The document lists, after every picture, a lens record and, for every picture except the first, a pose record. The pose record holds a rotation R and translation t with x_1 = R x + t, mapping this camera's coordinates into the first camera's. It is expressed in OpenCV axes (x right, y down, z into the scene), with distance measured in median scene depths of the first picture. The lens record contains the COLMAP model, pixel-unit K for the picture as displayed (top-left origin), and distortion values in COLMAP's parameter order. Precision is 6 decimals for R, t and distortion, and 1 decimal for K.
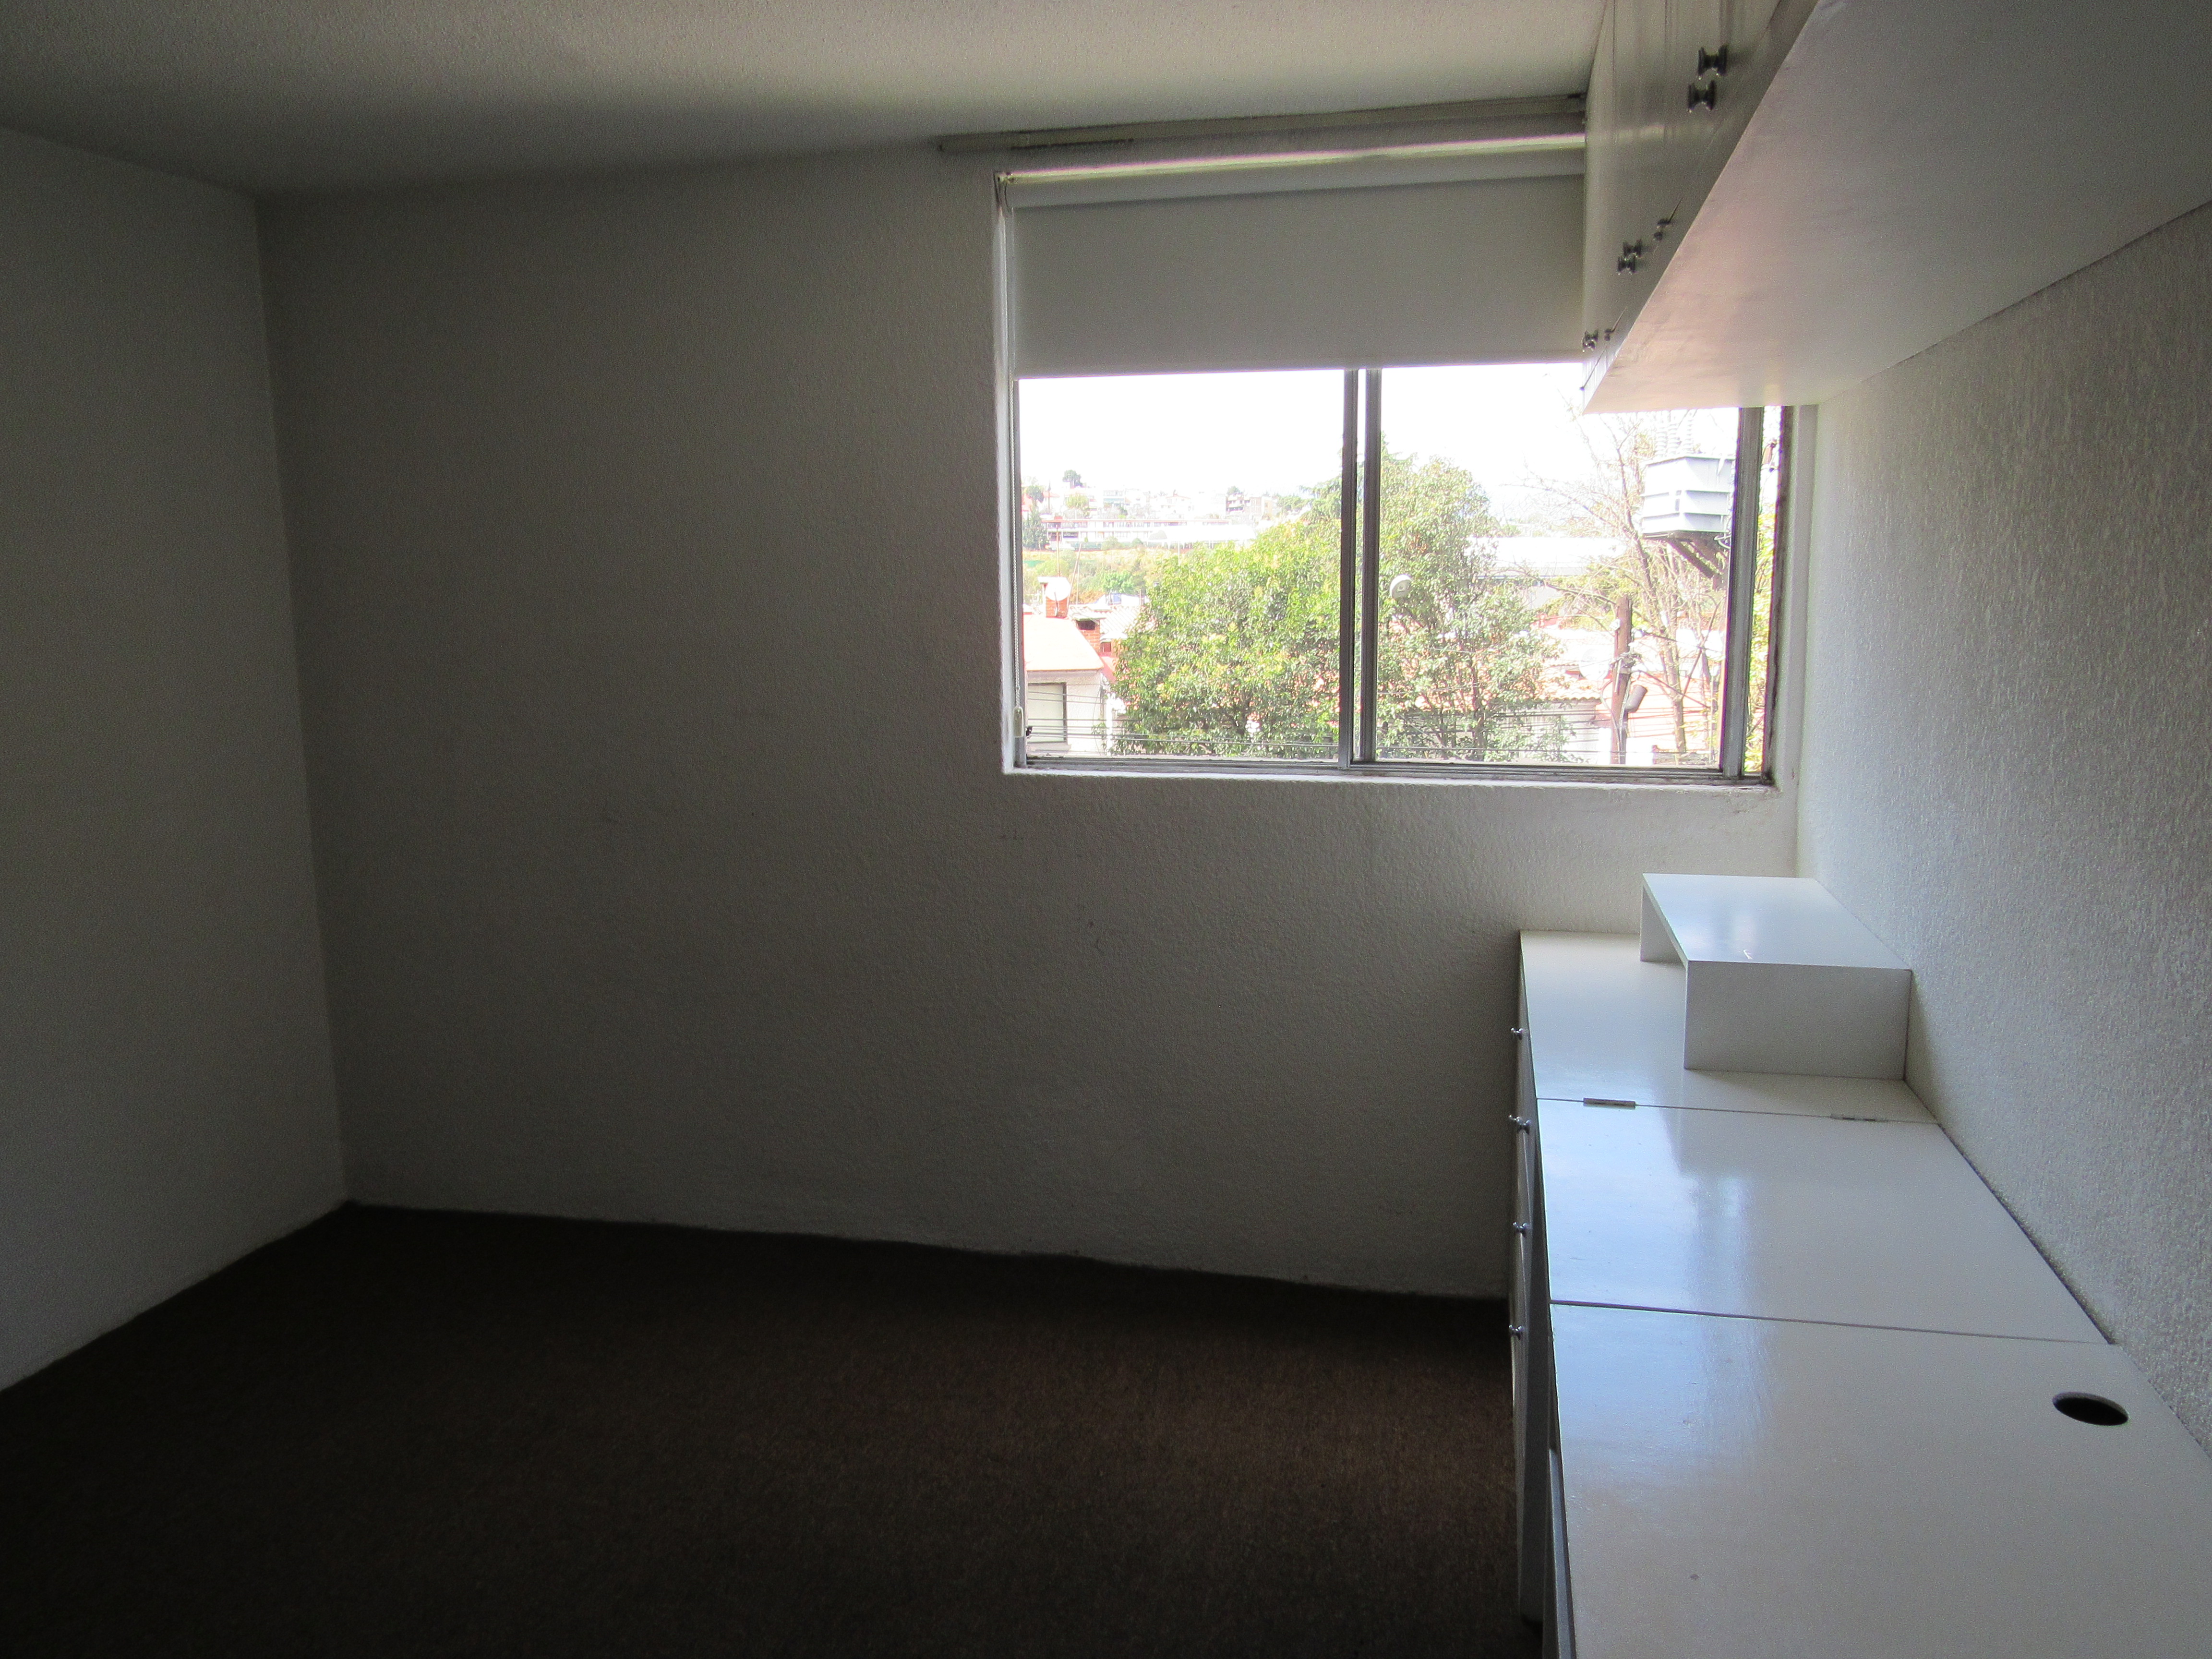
lens RADIAL K [[1598.1, 0, 1105.8], [0, 1598.1, 829.6], [0, 0, 1]] dist [-0.023787, 0.008618]
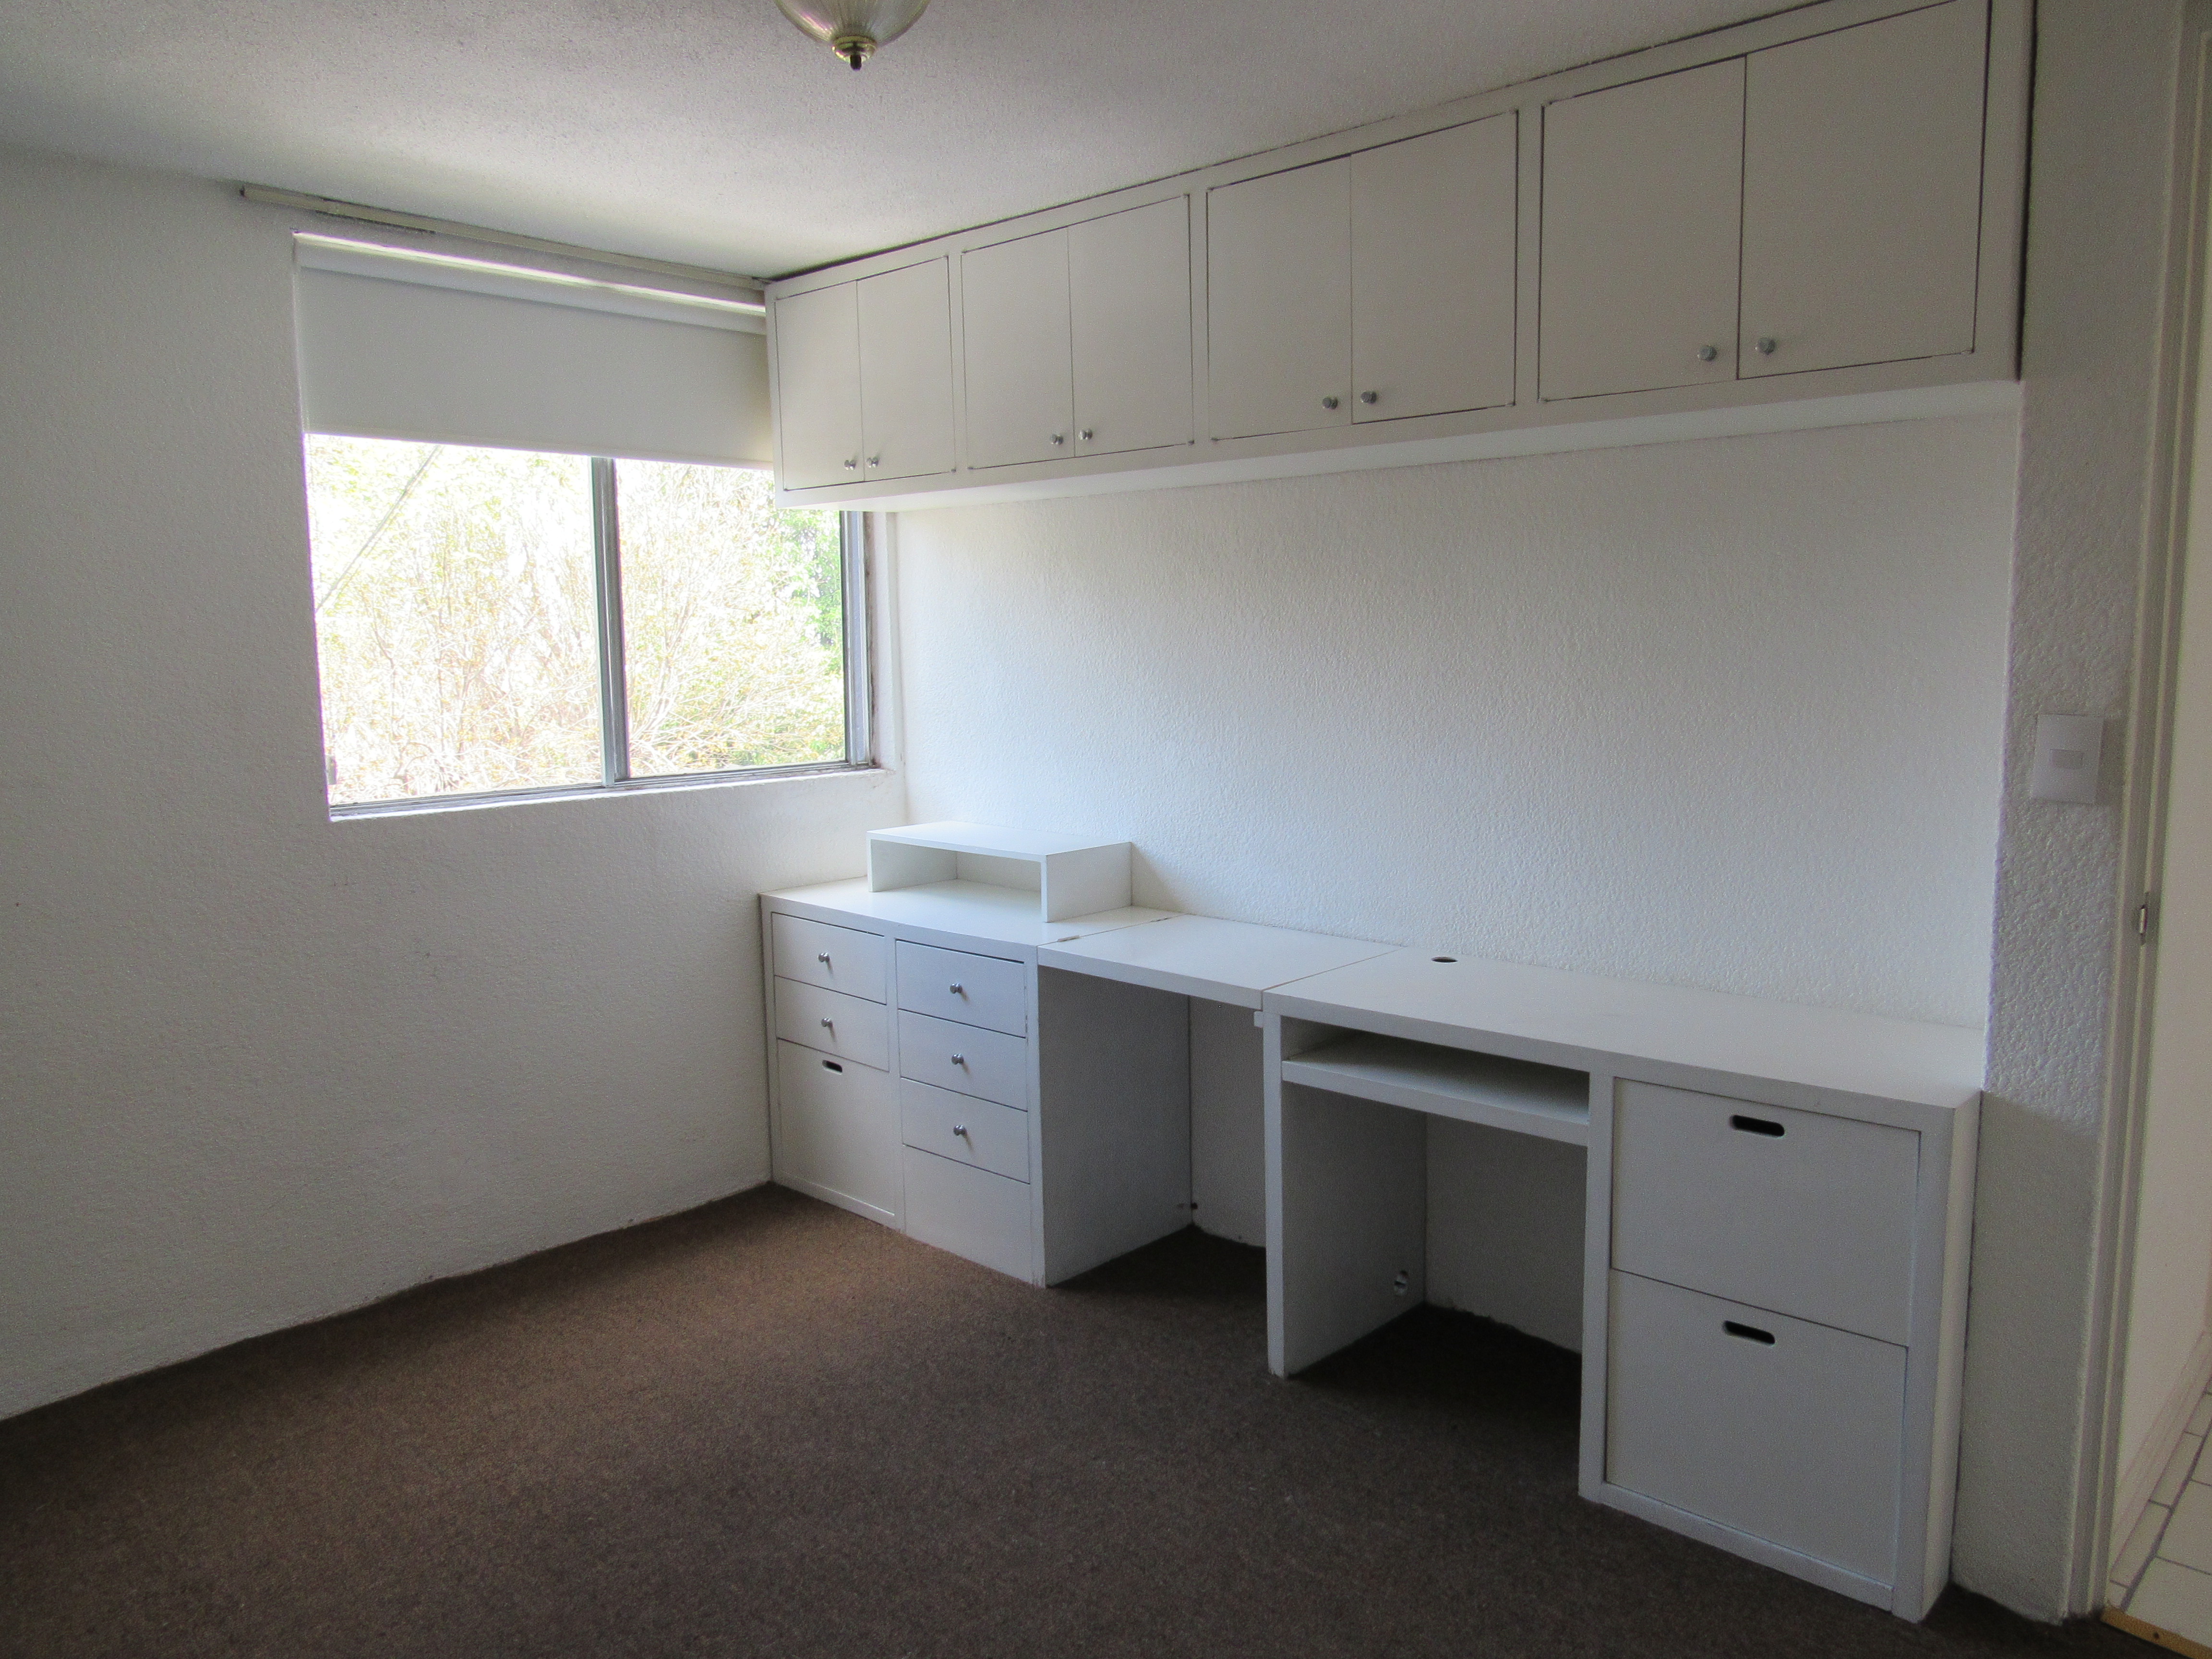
lens RADIAL K [[1598.1, 0, 1106.4], [0, 1598.1, 830.2], [0, 0, 1]] dist [-0.023787, 0.008618]
pose [[0.494688, -0.105714, 0.862617, -0.727990], [0.144063, 0.988817, 0.038564, 0.002110], [-0.857047, 0.105194, 0.504385, 0.084410]]
